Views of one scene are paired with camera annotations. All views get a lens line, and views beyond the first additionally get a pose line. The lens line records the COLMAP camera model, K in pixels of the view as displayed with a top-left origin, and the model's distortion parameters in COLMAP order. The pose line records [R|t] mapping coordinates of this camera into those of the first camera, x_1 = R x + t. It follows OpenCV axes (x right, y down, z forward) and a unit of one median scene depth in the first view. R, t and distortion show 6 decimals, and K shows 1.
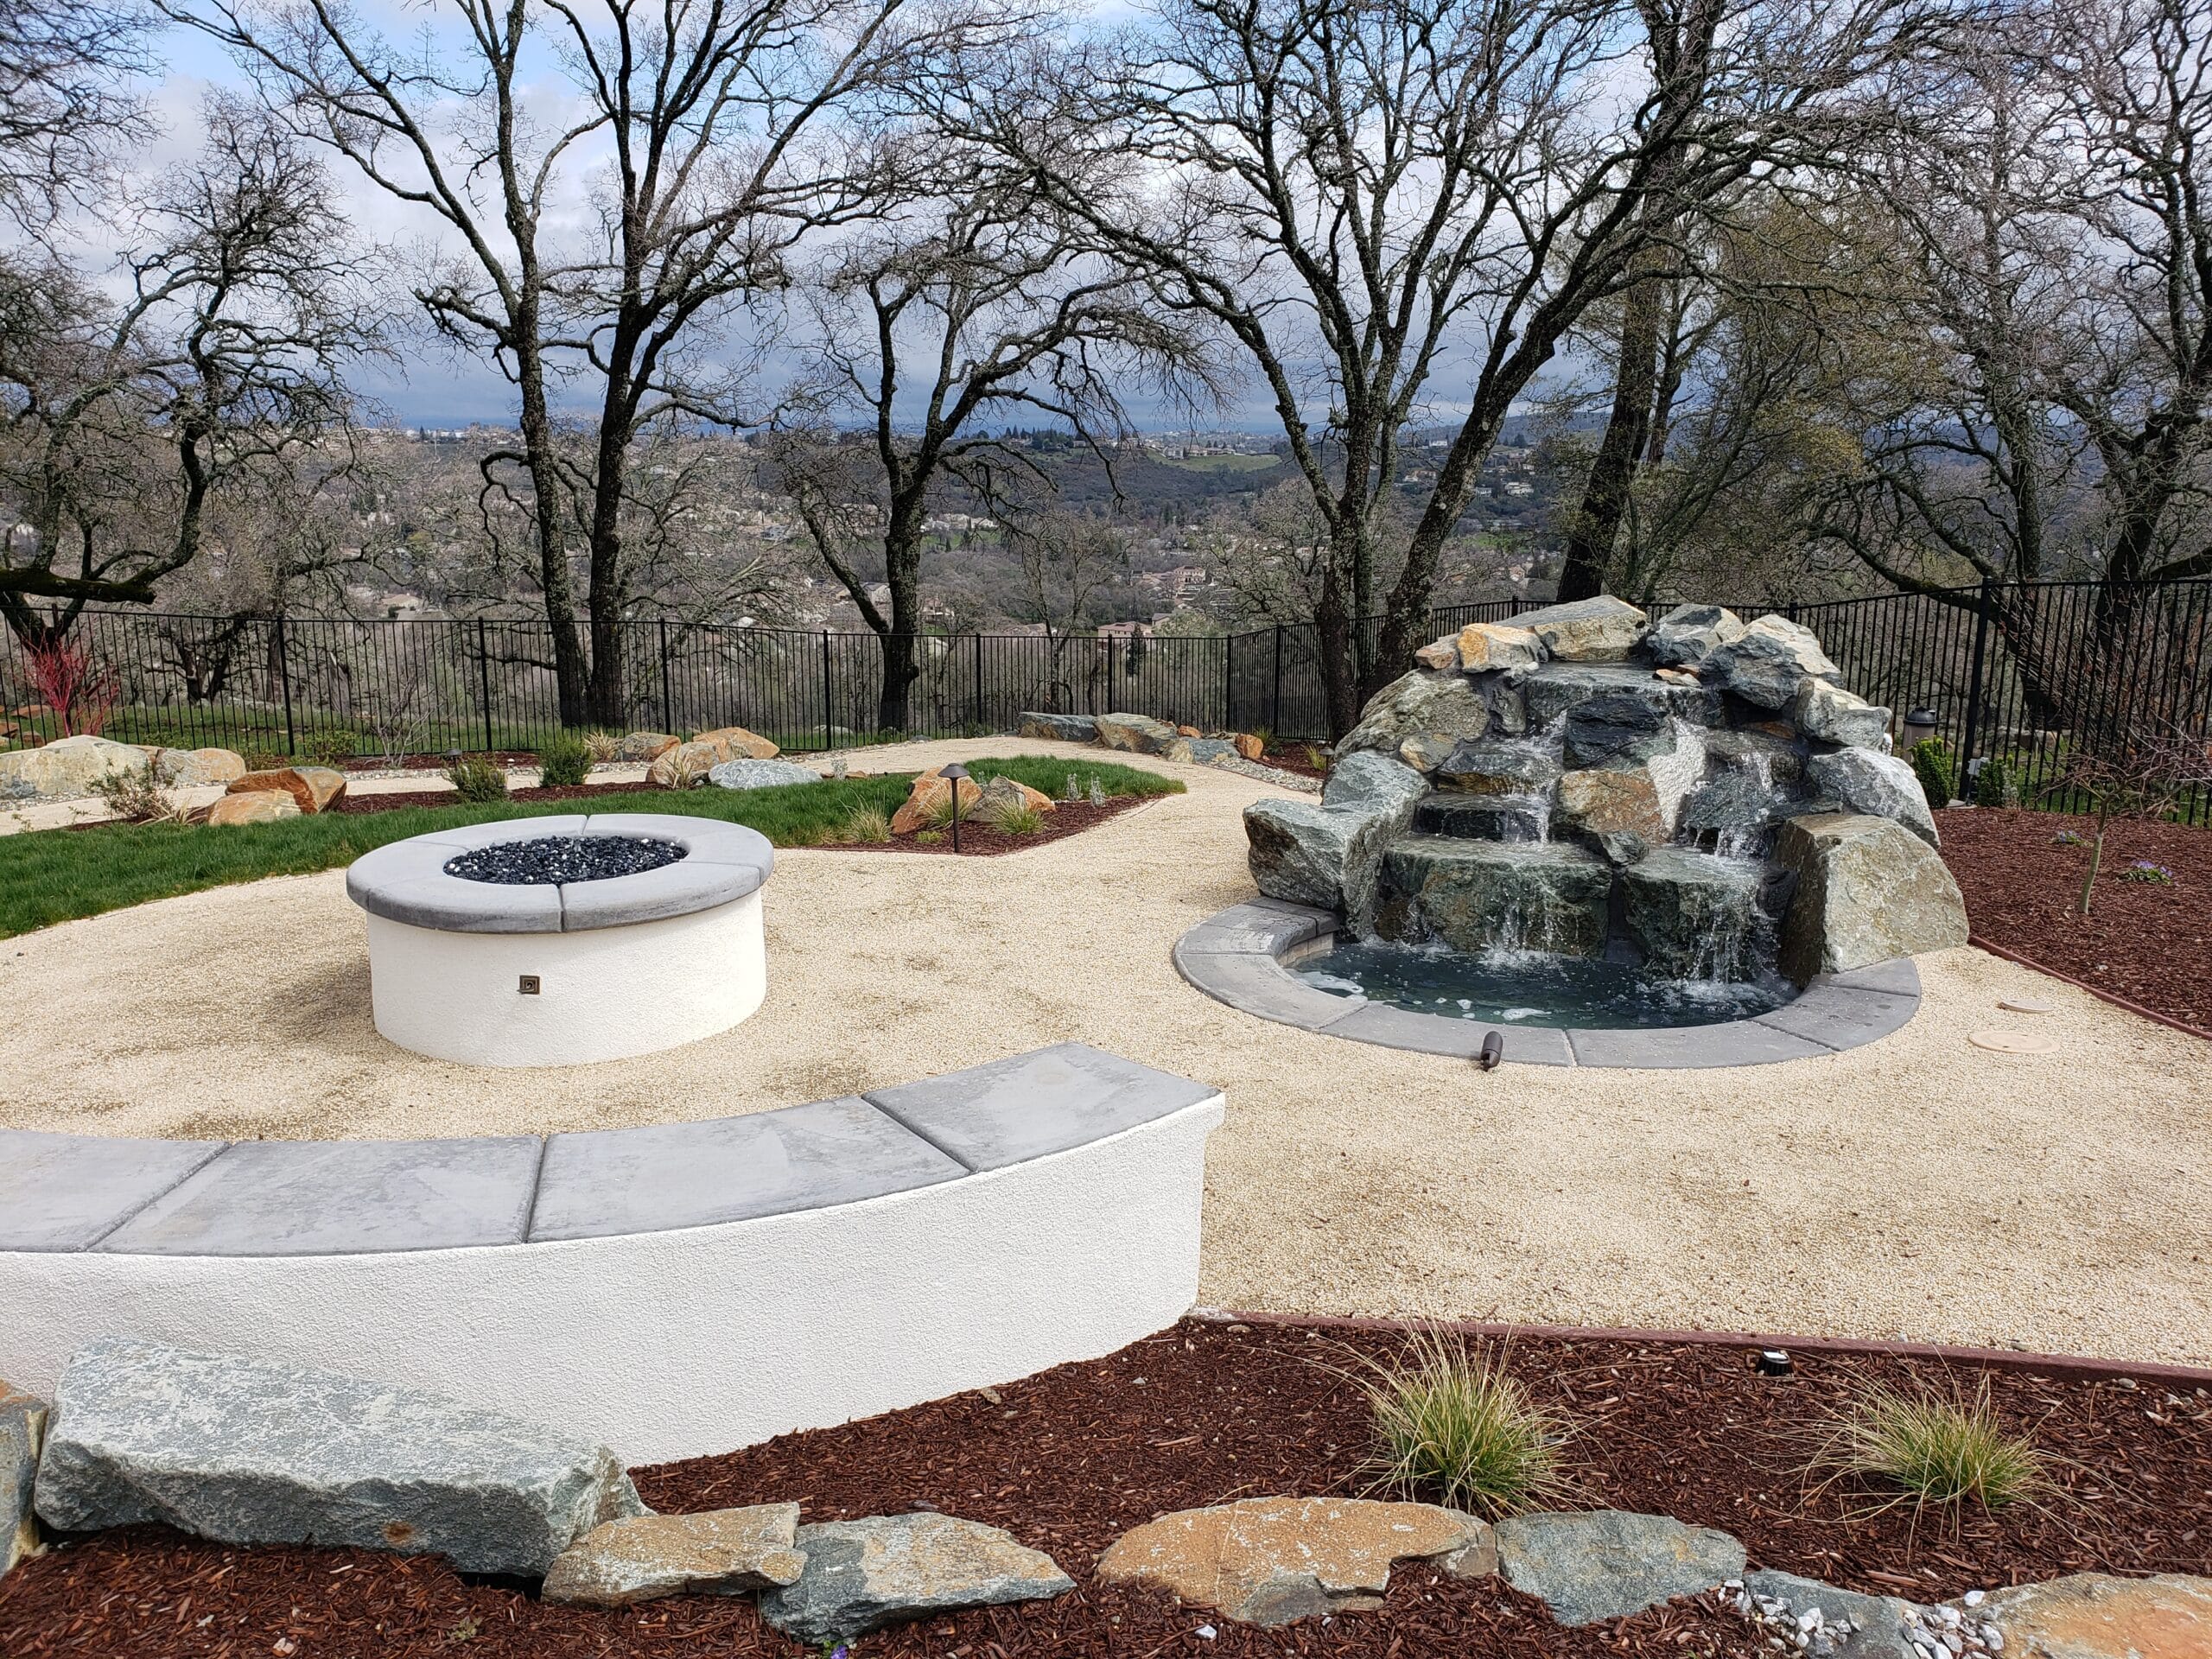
lens RADIAL K [[1712.0, 0, 1105.8], [0, 1712.0, 831.4], [0, 0, 1]] dist [0.047141, -0.023233]
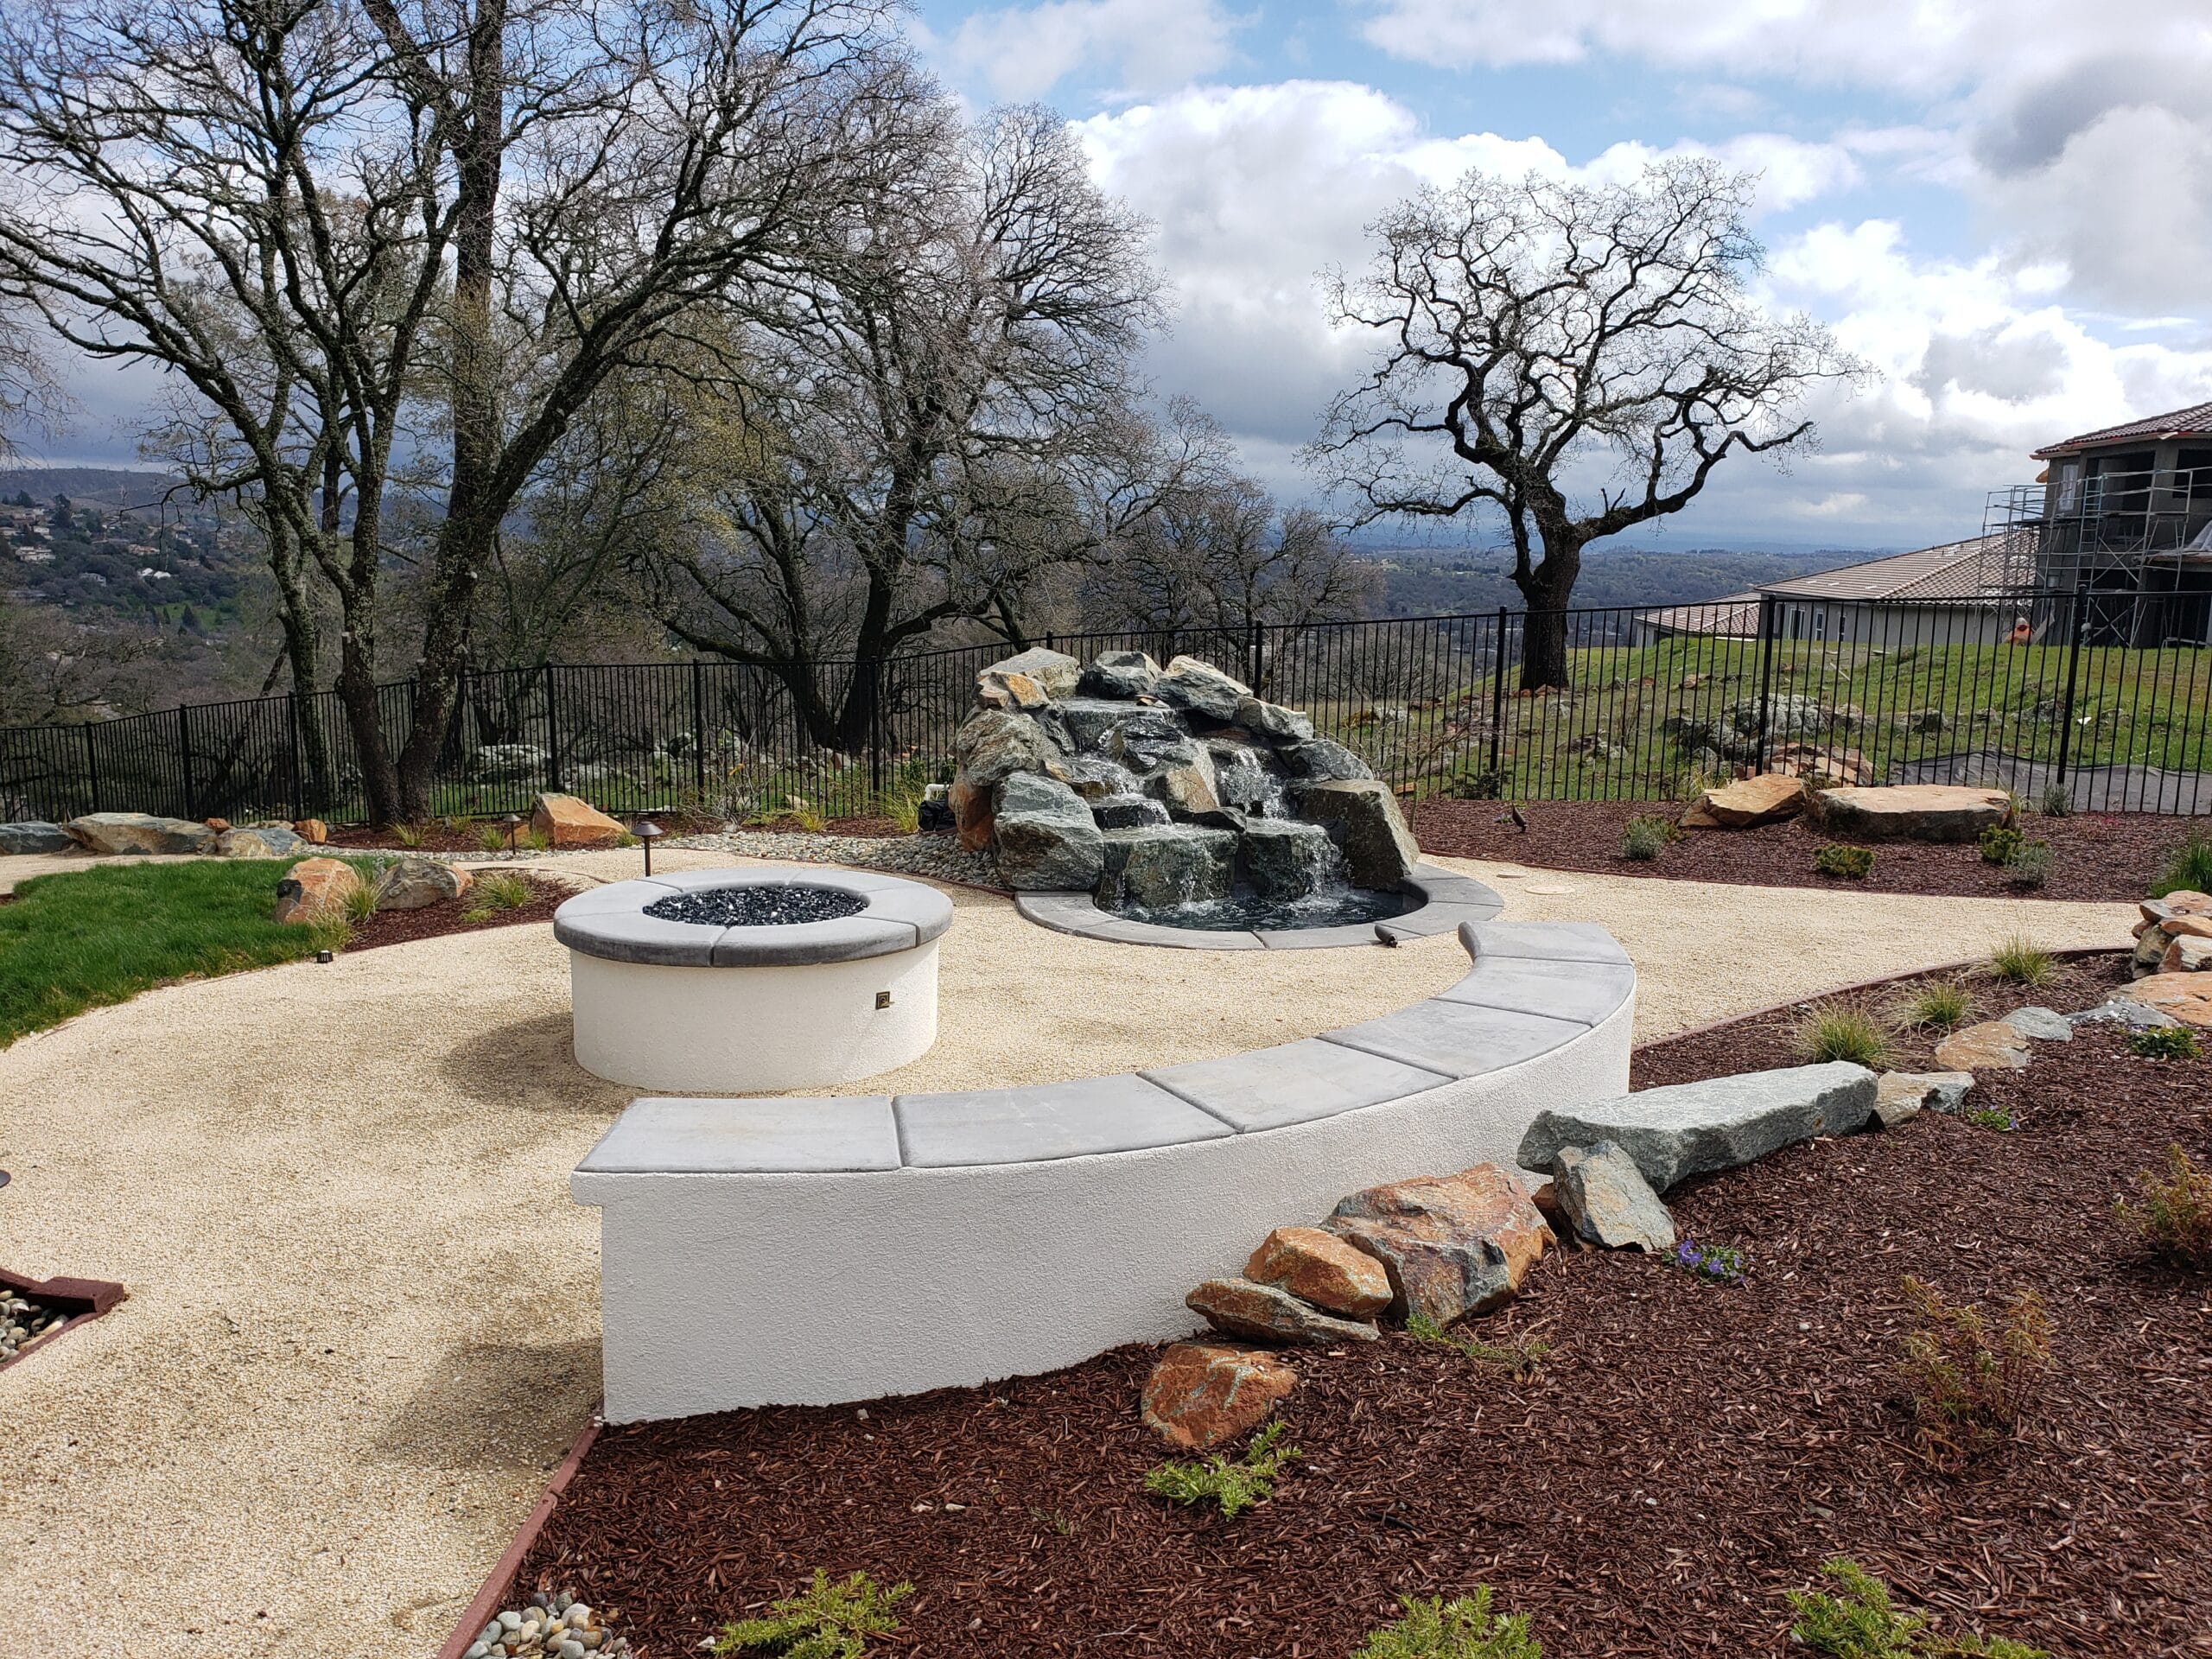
lens RADIAL K [[1712.0, 0, 1126.8], [0, 1712.0, 861.7], [0, 0, 1]] dist [0.047141, -0.023233]
pose [[0.721969, -0.120802, 0.681298, -0.571486], [0.134859, 0.990326, 0.032686, -0.010532], [-0.678656, 0.068281, 0.731276, 0.031475]]
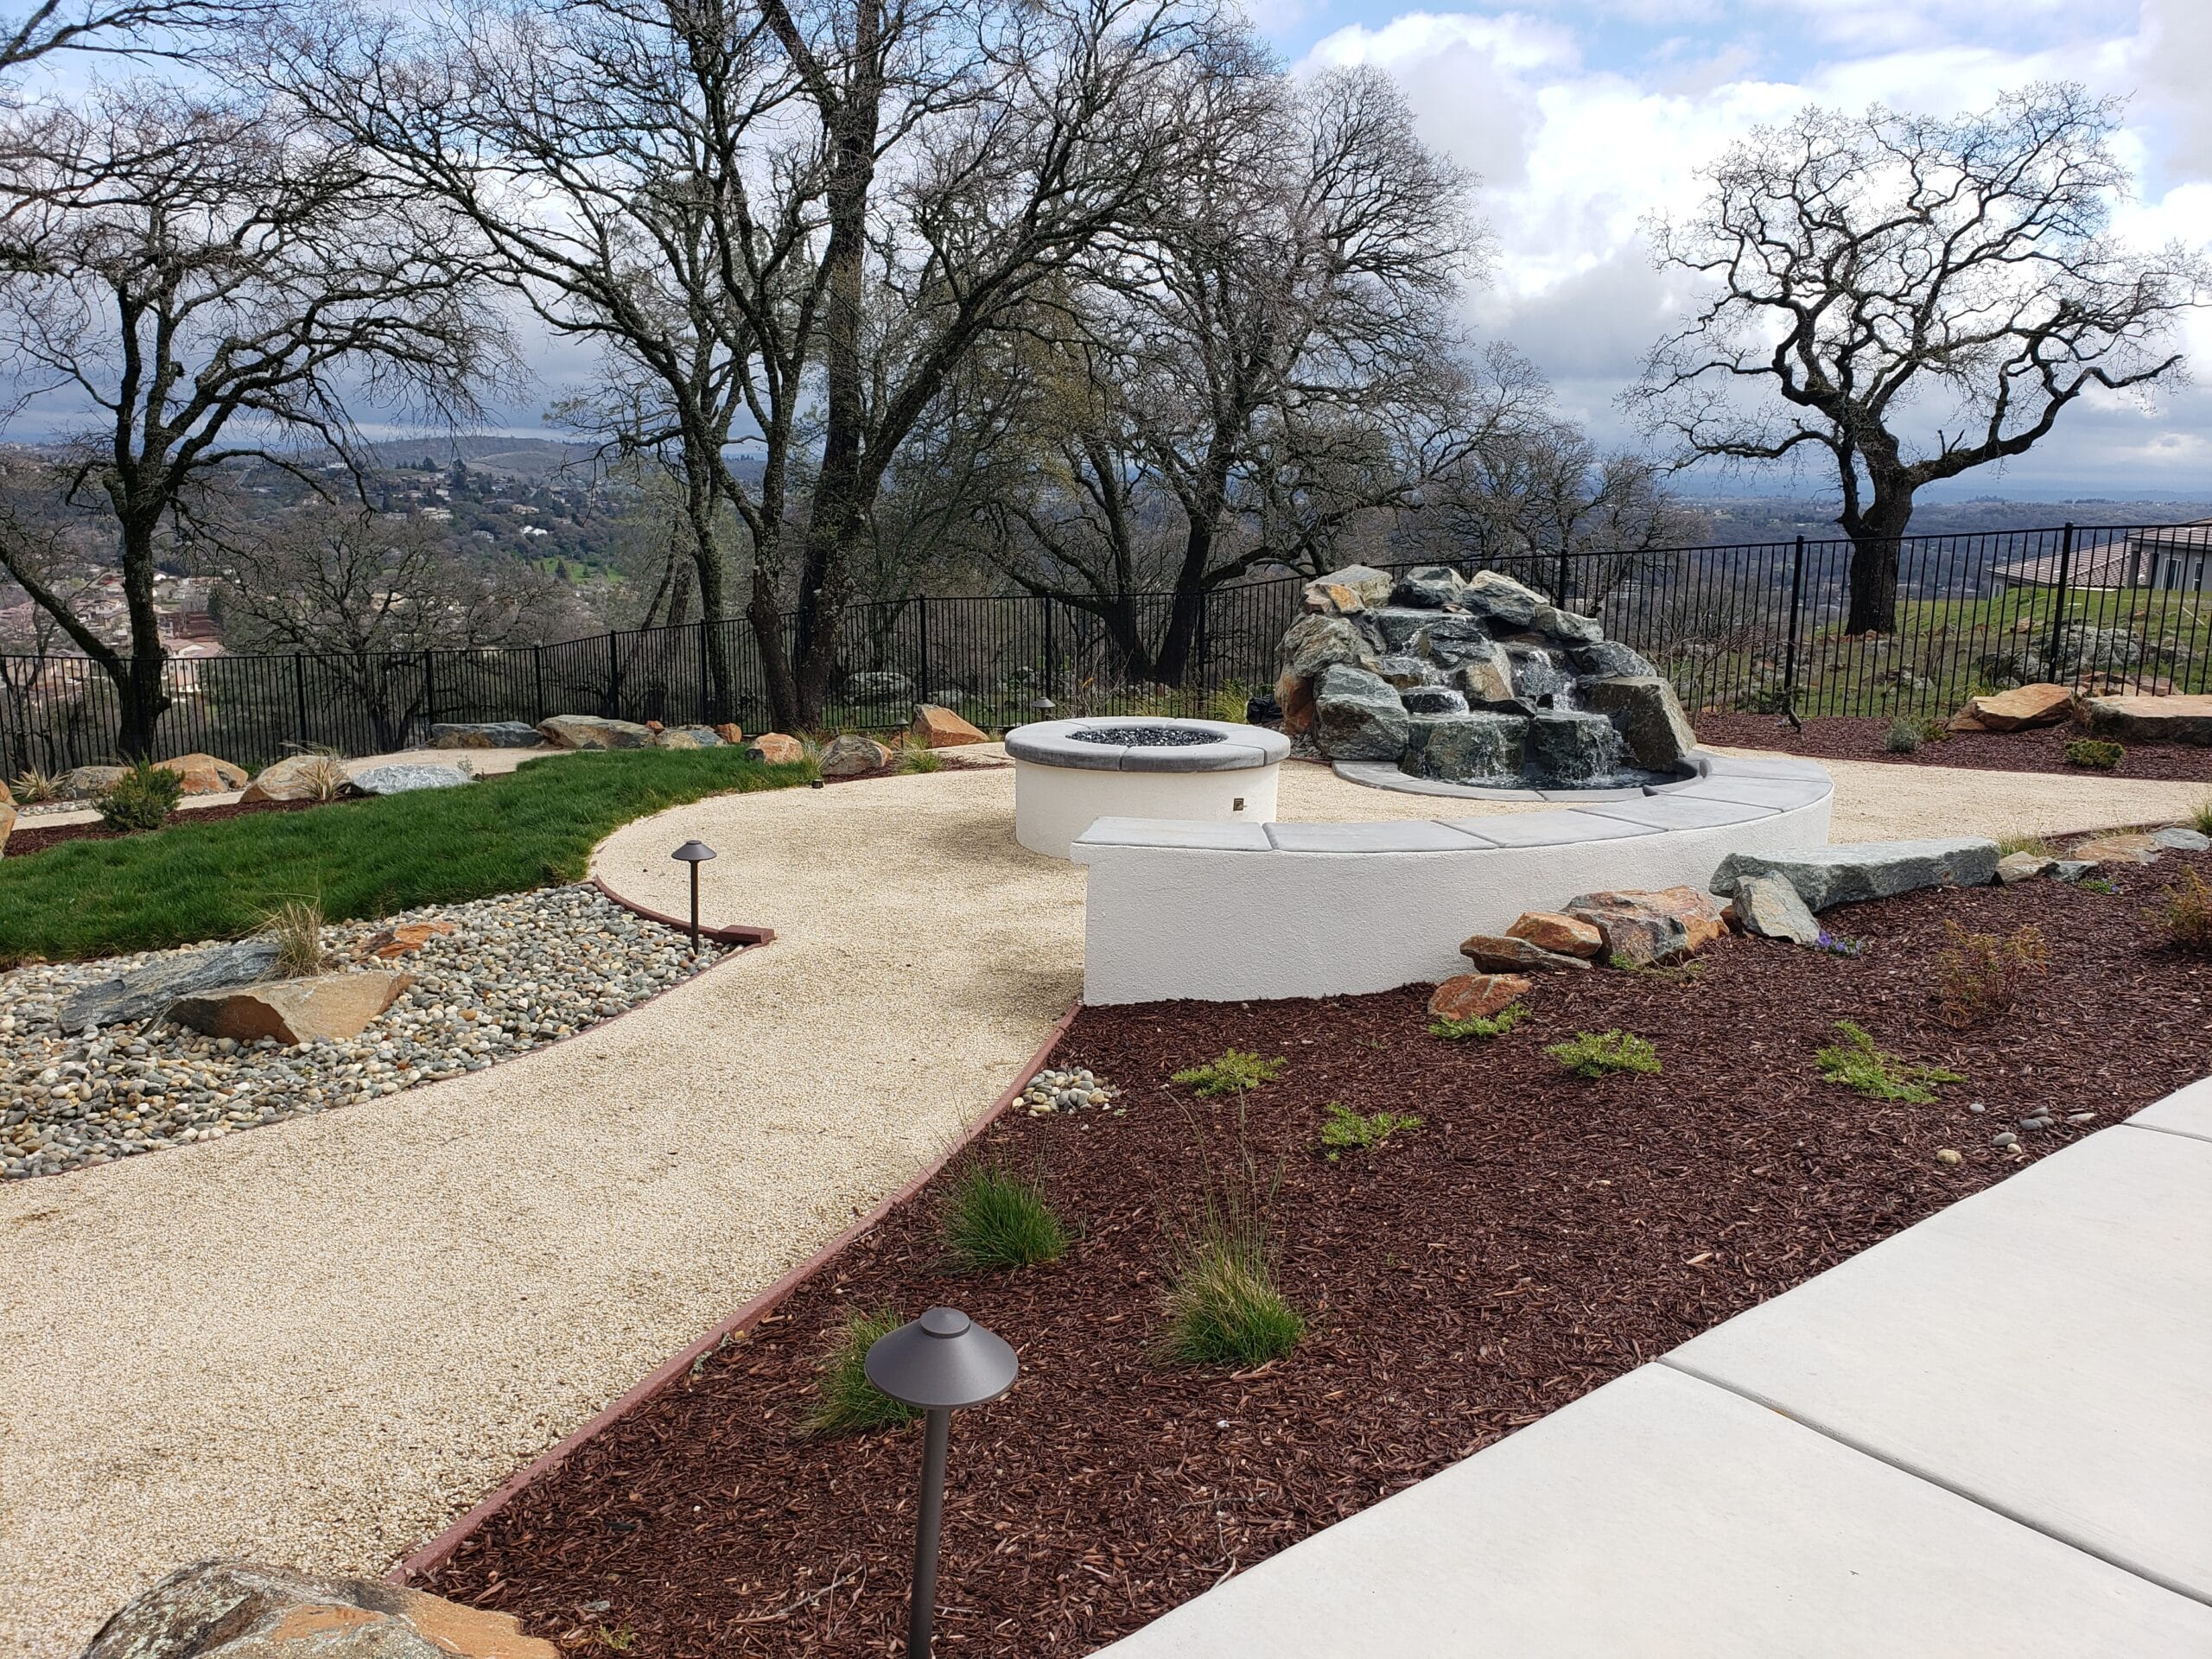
lens RADIAL K [[1712.0, 0, 1119.8], [0, 1712.0, 843.7], [0, 0, 1]] dist [0.047141, -0.023233]
pose [[0.834398, -0.106884, 0.540699, -0.729654], [0.110767, 0.993520, 0.025463, 0.043406], [-0.539917, 0.038646, 0.840830, -0.128355]]
